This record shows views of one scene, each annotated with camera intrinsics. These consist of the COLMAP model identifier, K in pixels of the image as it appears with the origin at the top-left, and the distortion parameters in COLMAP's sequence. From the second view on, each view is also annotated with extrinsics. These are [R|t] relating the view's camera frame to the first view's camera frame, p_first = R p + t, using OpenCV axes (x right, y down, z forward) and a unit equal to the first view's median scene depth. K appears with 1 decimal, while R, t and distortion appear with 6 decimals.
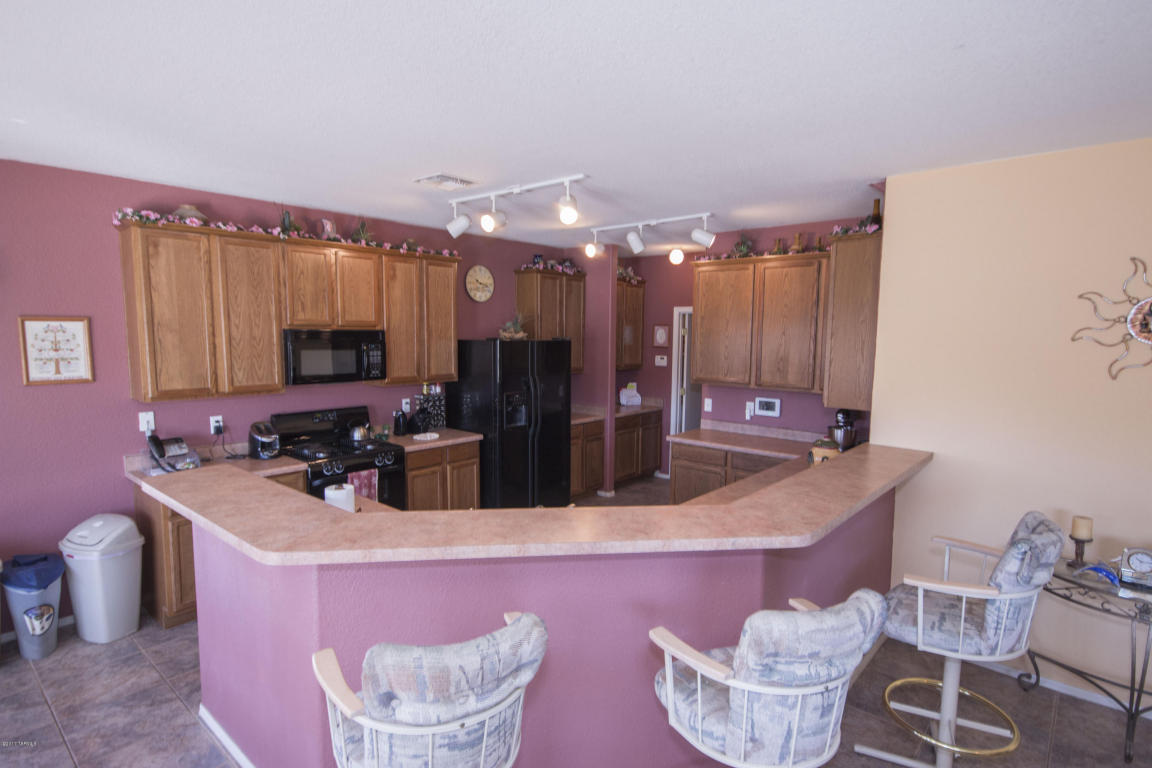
lens RADIAL K [[595.0, 0, 576.3], [0, 595.0, 394.6], [0, 0, 1]] dist [0.003490, 0.001026]
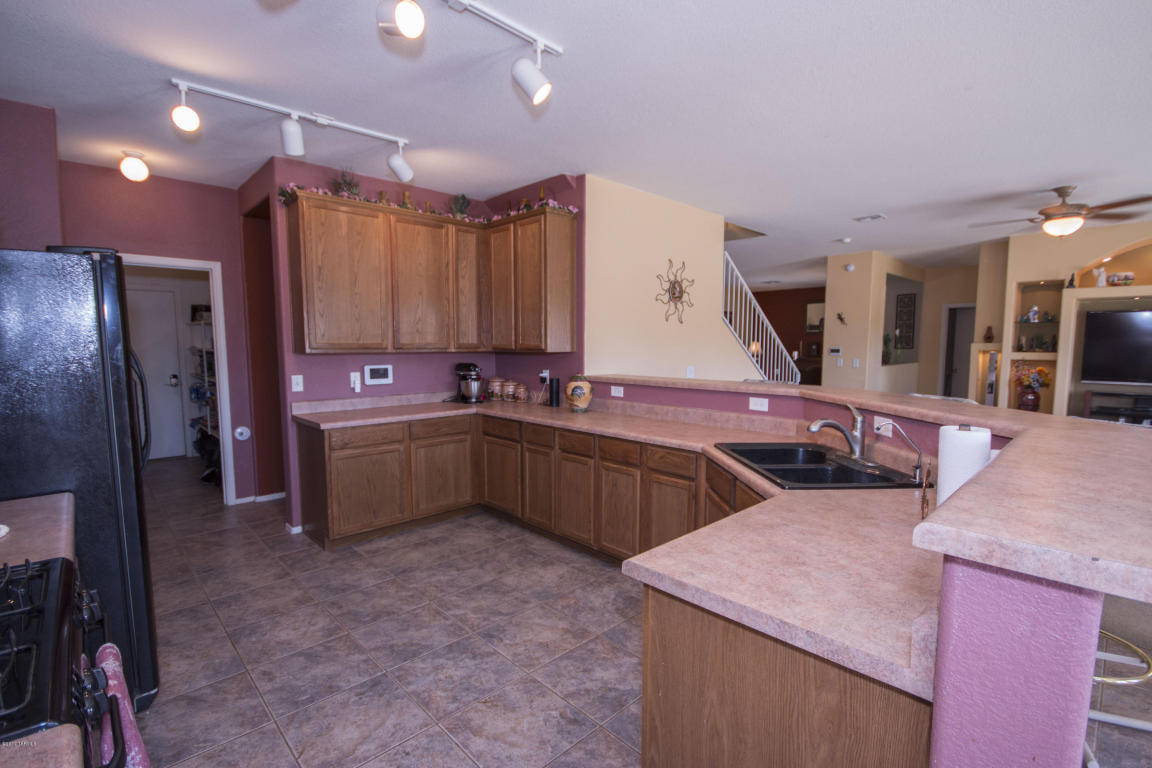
lens RADIAL K [[526.9, 0, 578.0], [0, 526.9, 391.9], [0, 0, 1]] dist [0.002096, -0.005963]
pose [[0.089934, -0.100520, 0.990862, -0.489016], [0.110365, 0.989772, 0.090392, 0.007796], [-0.989814, 0.101227, 0.100108, 0.658571]]
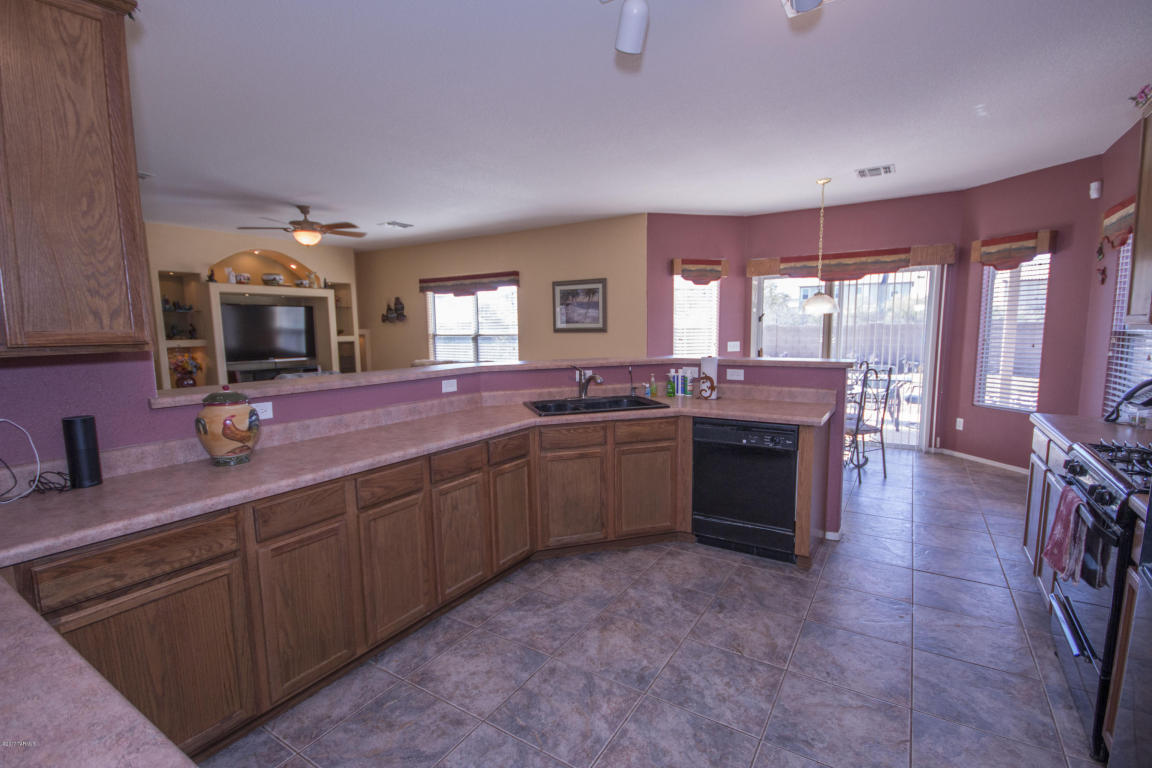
lens RADIAL K [[526.9, 0, 576.6], [0, 526.9, 389.9], [0, 0, 1]] dist [0.002096, -0.005963]
pose [[-0.988763, 0.020482, -0.148083, 0.099832], [-0.013491, 0.974302, 0.224840, -0.041892], [0.148882, 0.224312, -0.963078, 1.169662]]
